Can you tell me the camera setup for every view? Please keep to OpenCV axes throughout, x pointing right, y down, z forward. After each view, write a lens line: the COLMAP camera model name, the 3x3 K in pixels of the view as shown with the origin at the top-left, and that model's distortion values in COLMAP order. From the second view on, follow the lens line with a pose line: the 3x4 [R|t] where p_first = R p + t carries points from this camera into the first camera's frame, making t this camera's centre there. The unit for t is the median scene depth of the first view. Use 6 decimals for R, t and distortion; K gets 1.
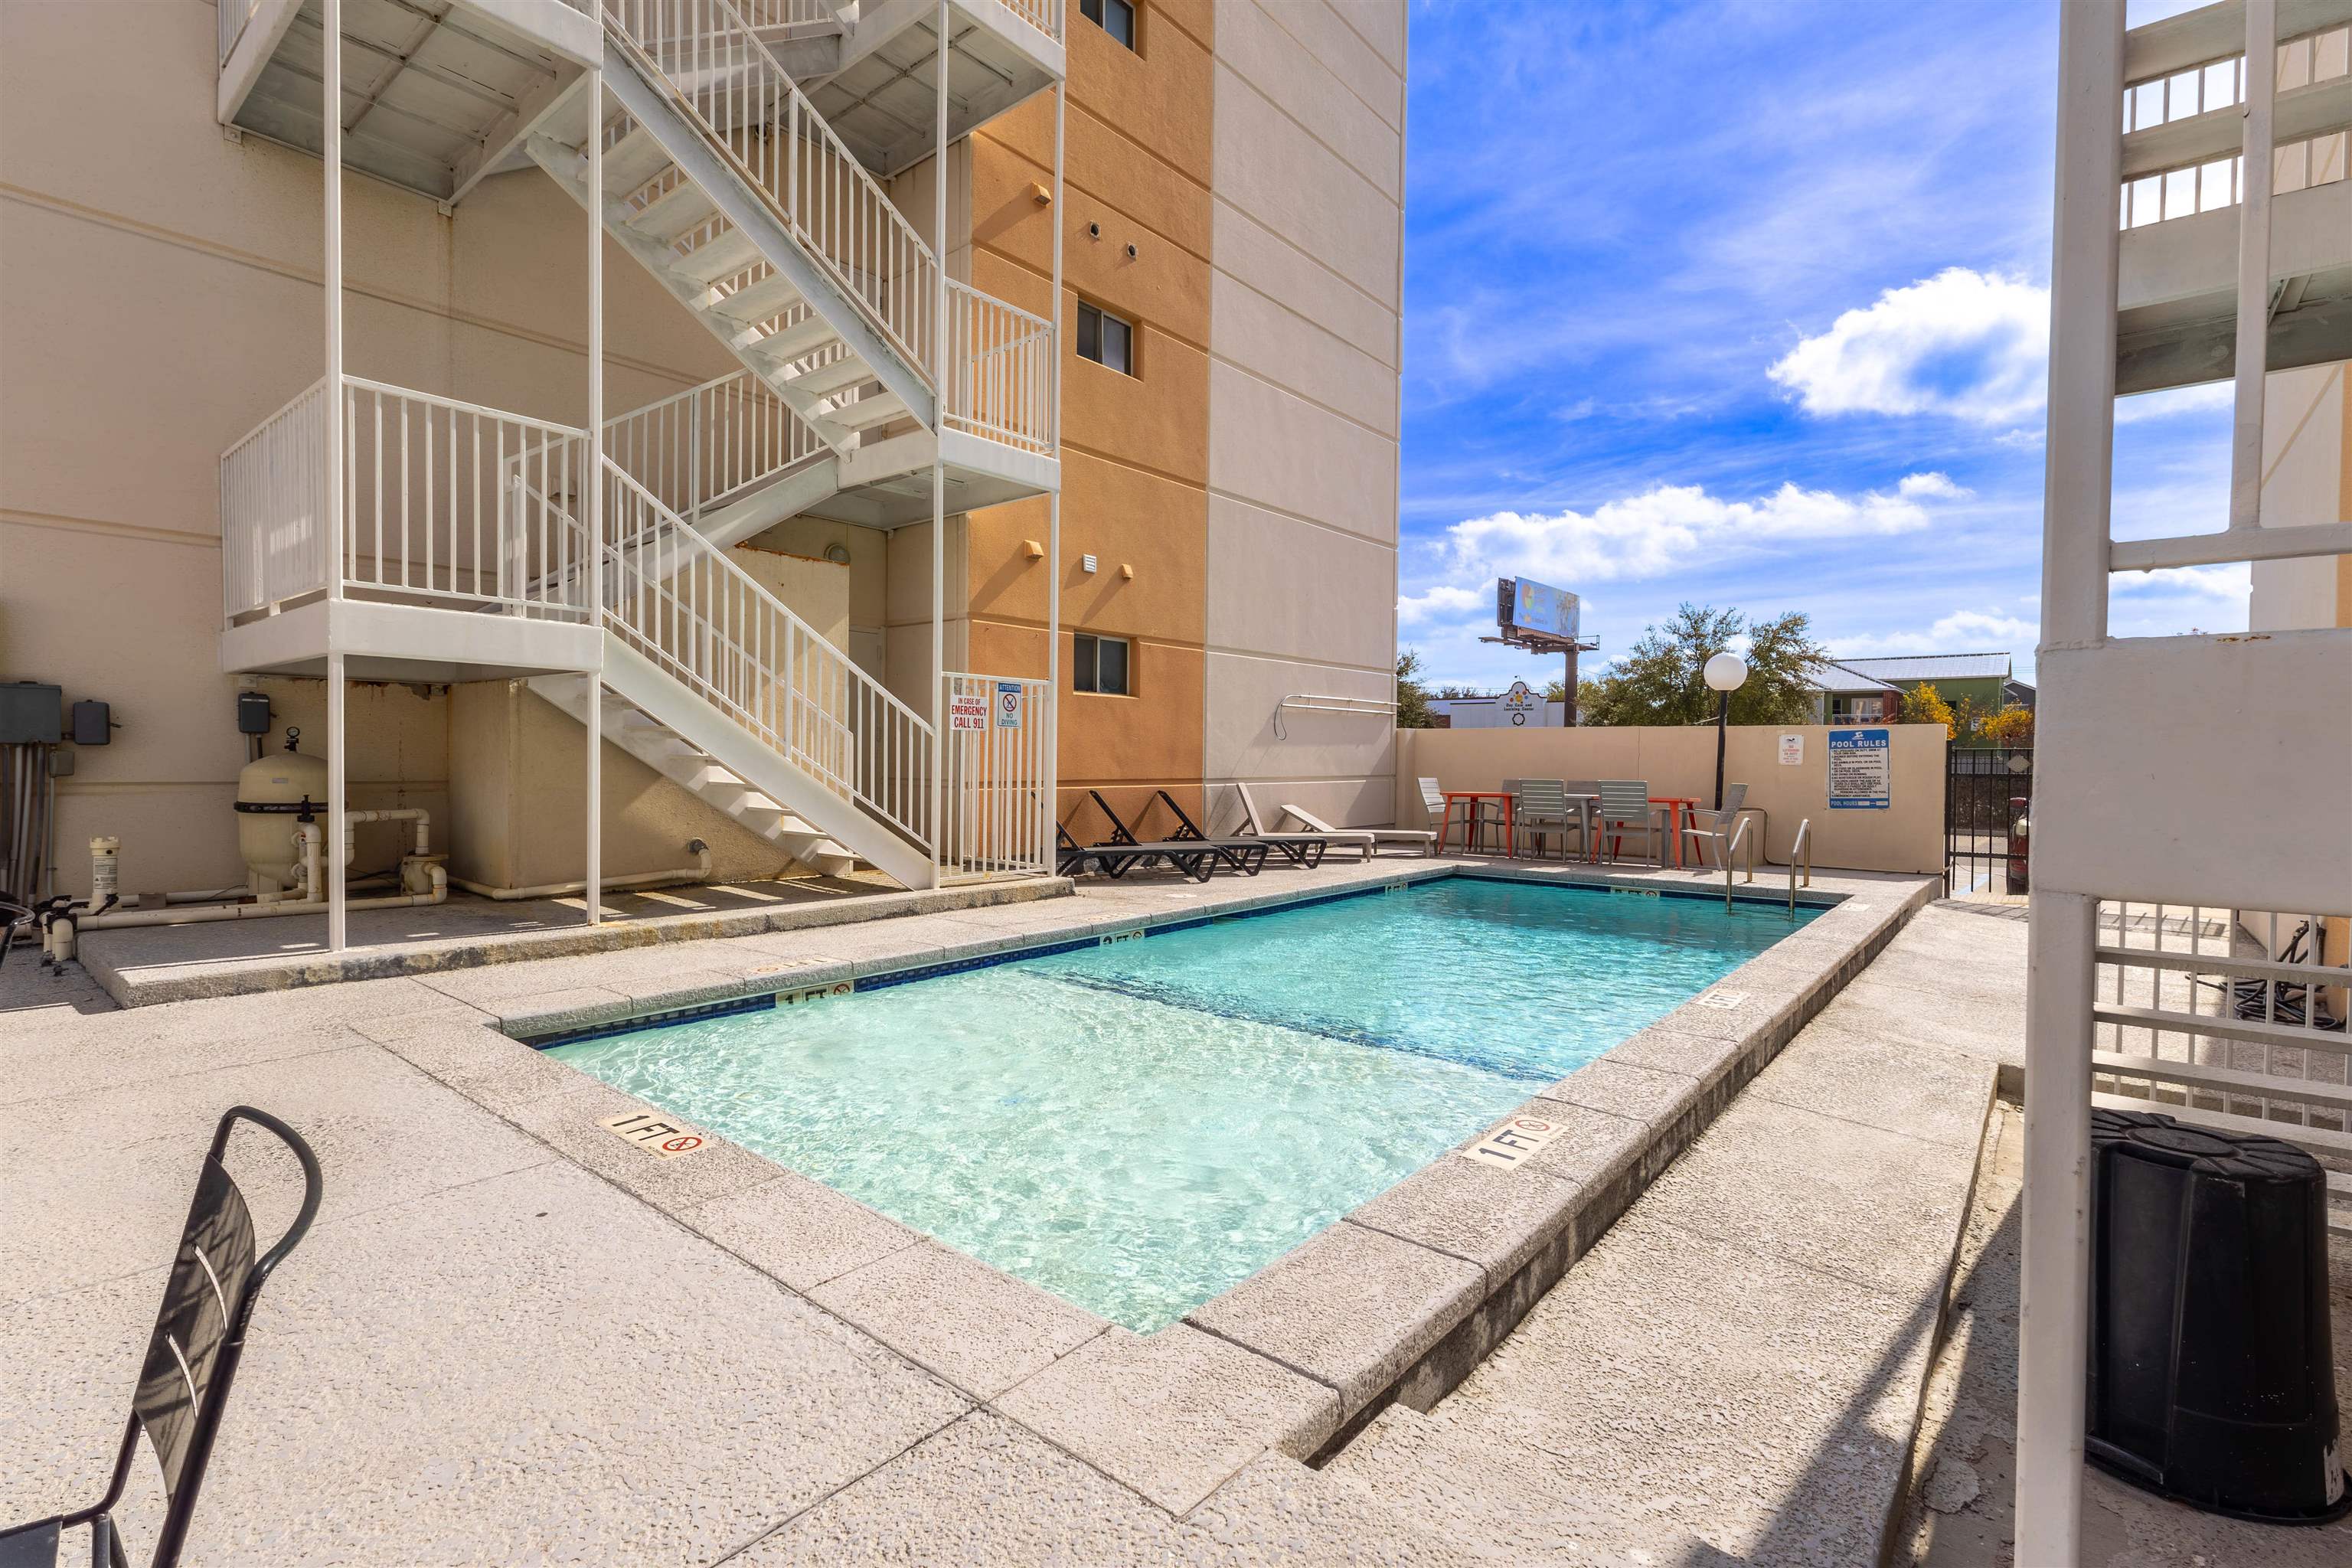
lens RADIAL K [[1079.5, 0, 1178.9], [0, 1079.5, 777.0], [0, 0, 1]] dist [0.005706, -0.000505]
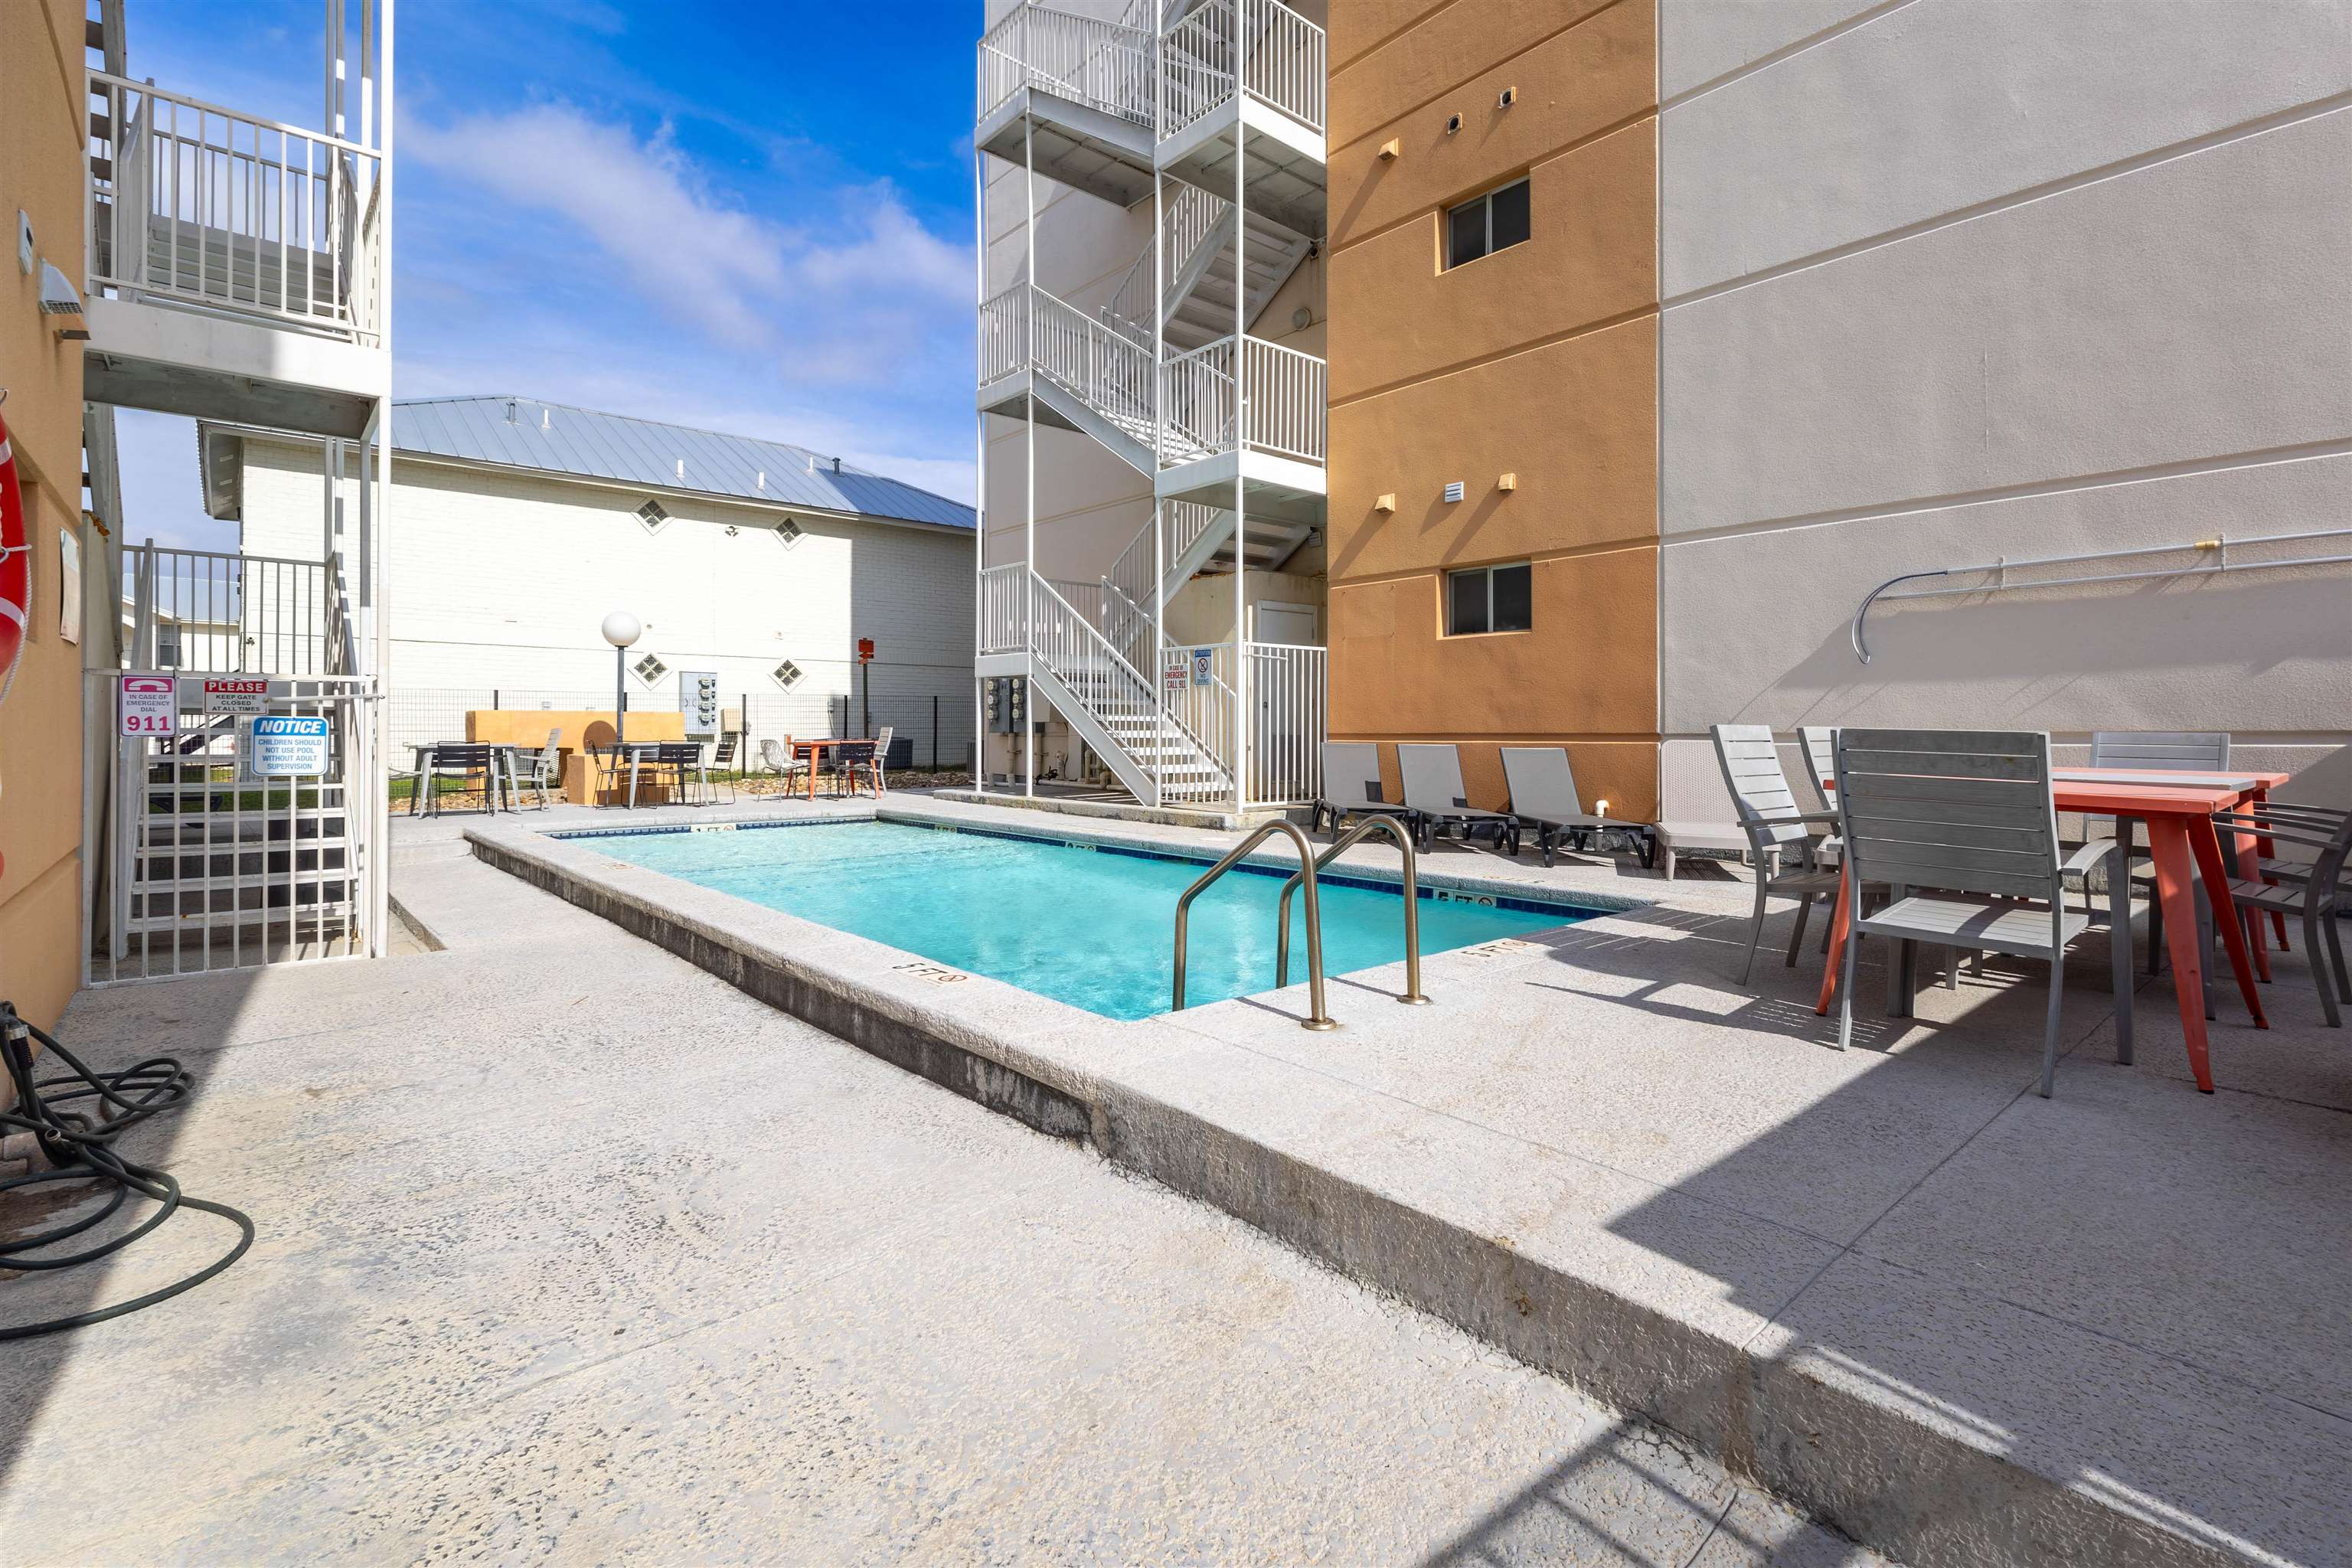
lens RADIAL K [[1079.5, 0, 1207.3], [0, 1079.5, 732.7], [0, 0, 1]] dist [0.005706, -0.000505]
pose [[-0.147811, -0.014711, -0.988906, 0.810931], [-0.024083, 0.999646, -0.011271, 0.016697], [0.988722, 0.022150, -0.148113, 0.908269]]
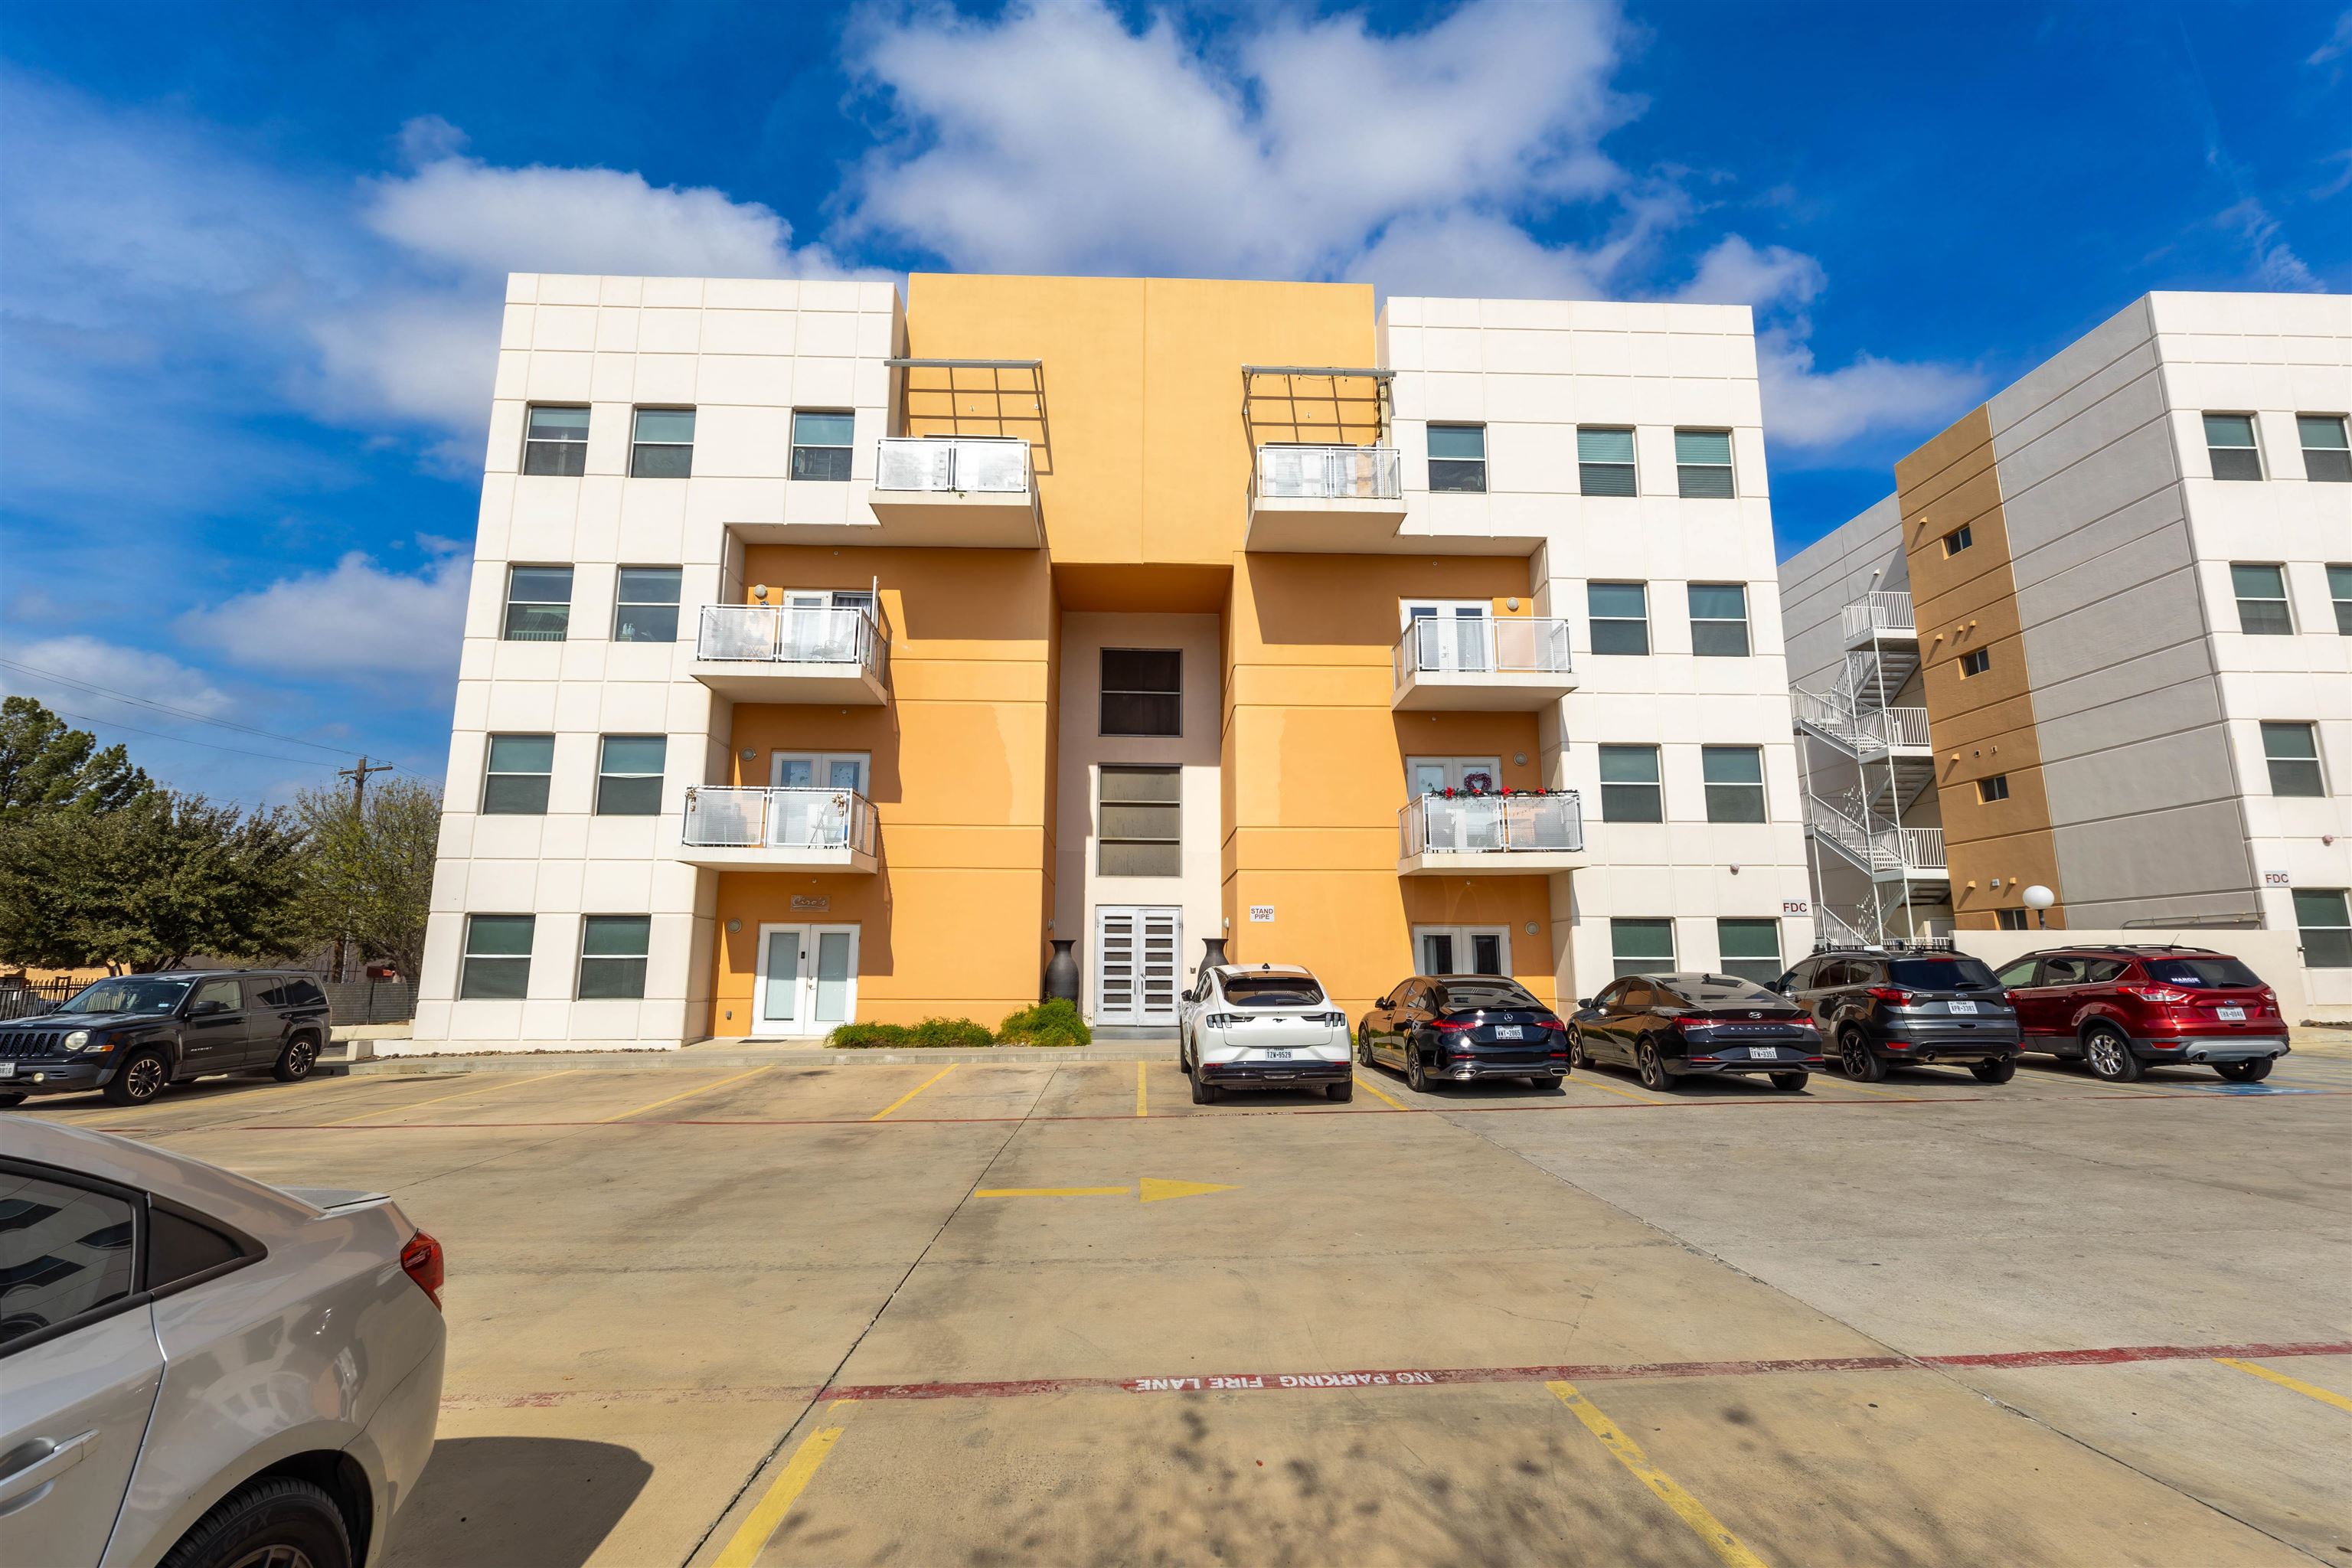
lens RADIAL K [[1079.5, 0, 1181.8], [0, 1079.5, 796.8], [0, 0, 1]] dist [0.005706, -0.000505]
pose [[-0.744789, -0.122513, -0.655957, 2.891944], [-0.019377, 0.986558, -0.162258, 0.046668], [0.667018, -0.108138, -0.737152, 1.564772]]
